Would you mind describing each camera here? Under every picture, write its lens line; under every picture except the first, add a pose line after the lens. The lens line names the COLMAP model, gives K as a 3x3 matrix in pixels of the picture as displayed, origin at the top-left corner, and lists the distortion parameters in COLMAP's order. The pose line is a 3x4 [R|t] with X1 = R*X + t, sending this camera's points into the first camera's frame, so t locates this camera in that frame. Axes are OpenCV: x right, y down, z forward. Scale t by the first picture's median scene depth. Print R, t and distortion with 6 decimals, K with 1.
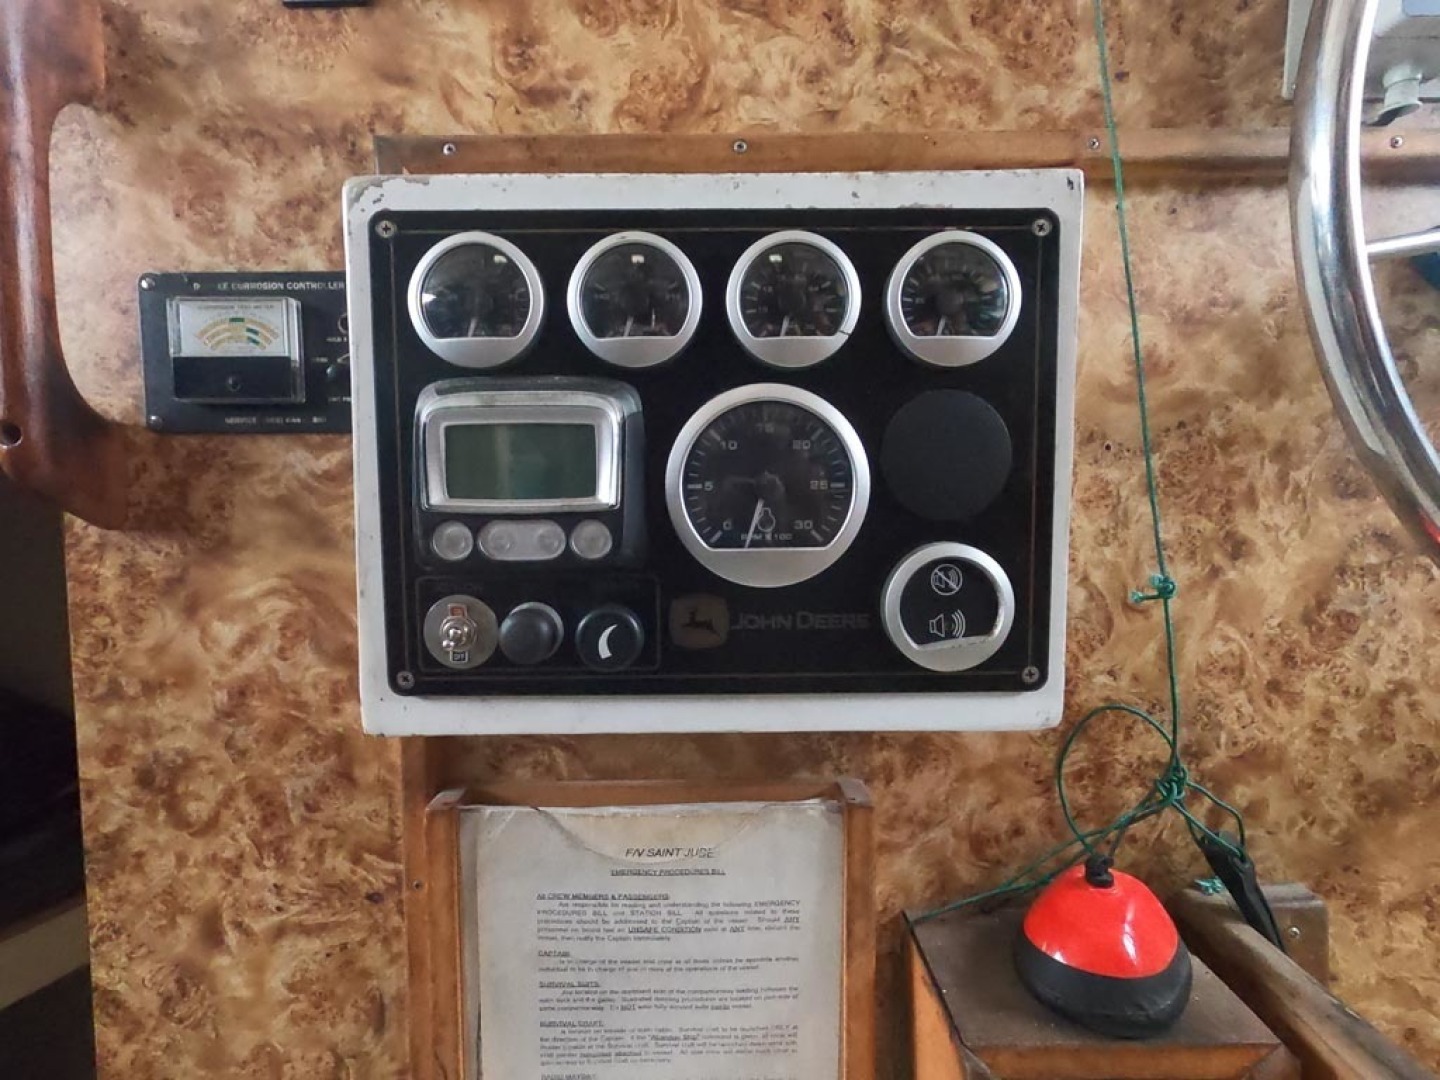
lens RADIAL K [[651.4, 0, 723.7], [0, 651.4, 557.8], [0, 0, 1]] dist [0.000616, 0.000211]
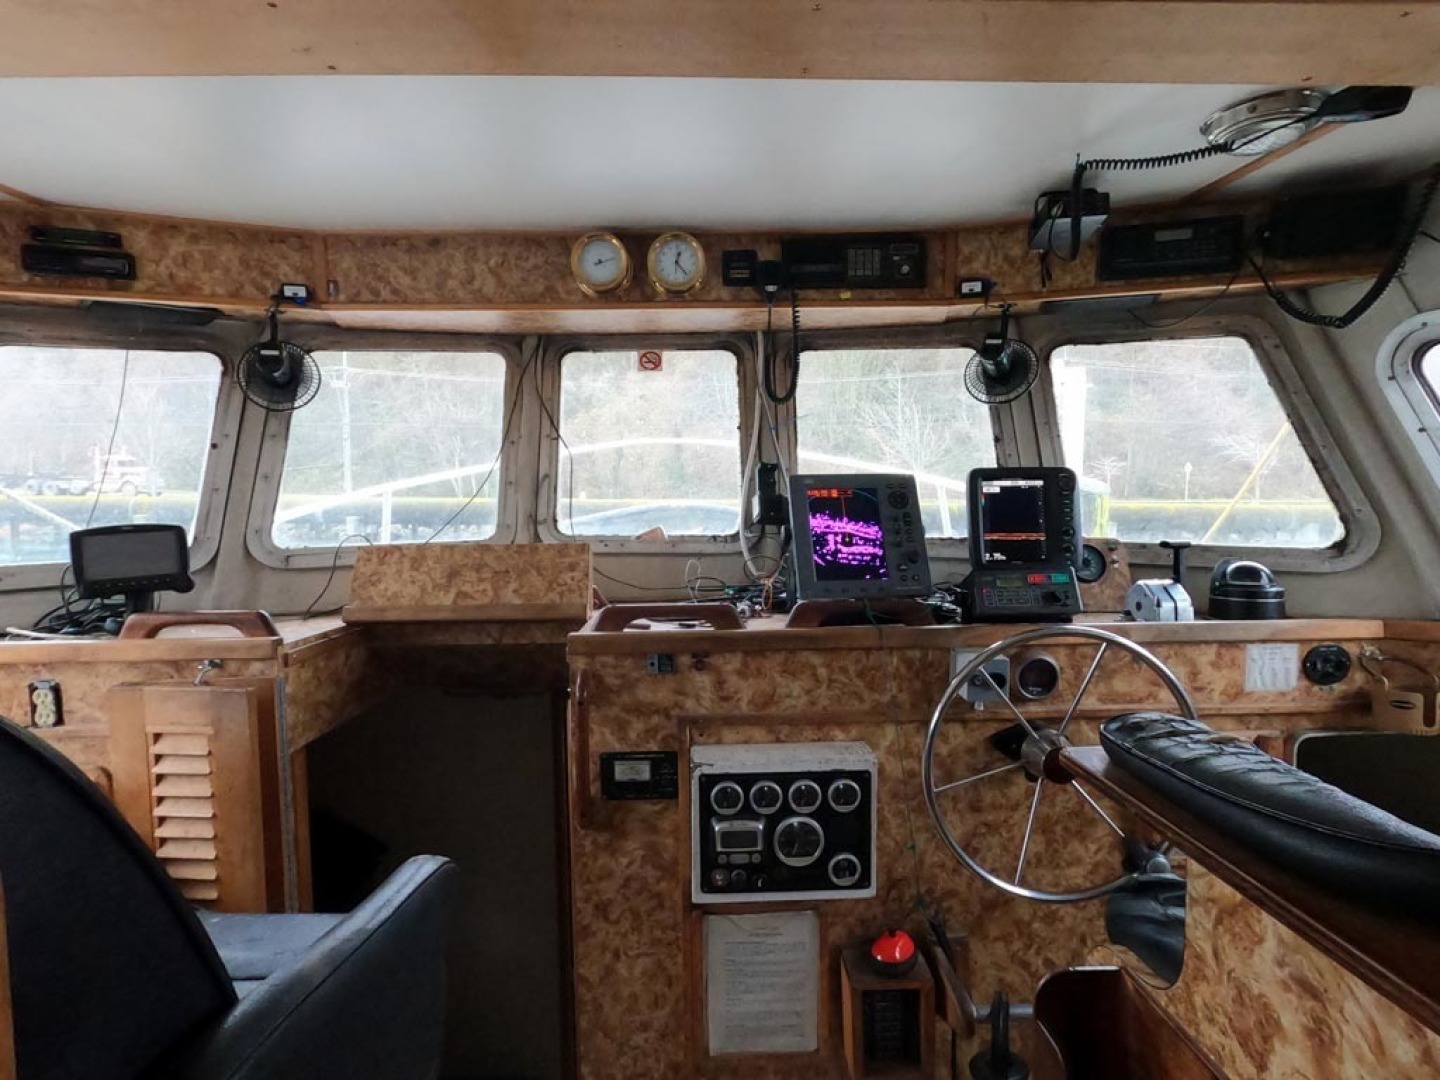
lens RADIAL K [[689.1, 0, 721.1], [0, 689.1, 544.4], [0, 0, 1]] dist [-0.003538, -0.000130]
pose [[0.999595, -0.005878, 0.027837, -0.387194], [0.006016, 0.999970, -0.004872, -1.438953], [-0.027807, 0.005038, 0.999601, -2.420723]]
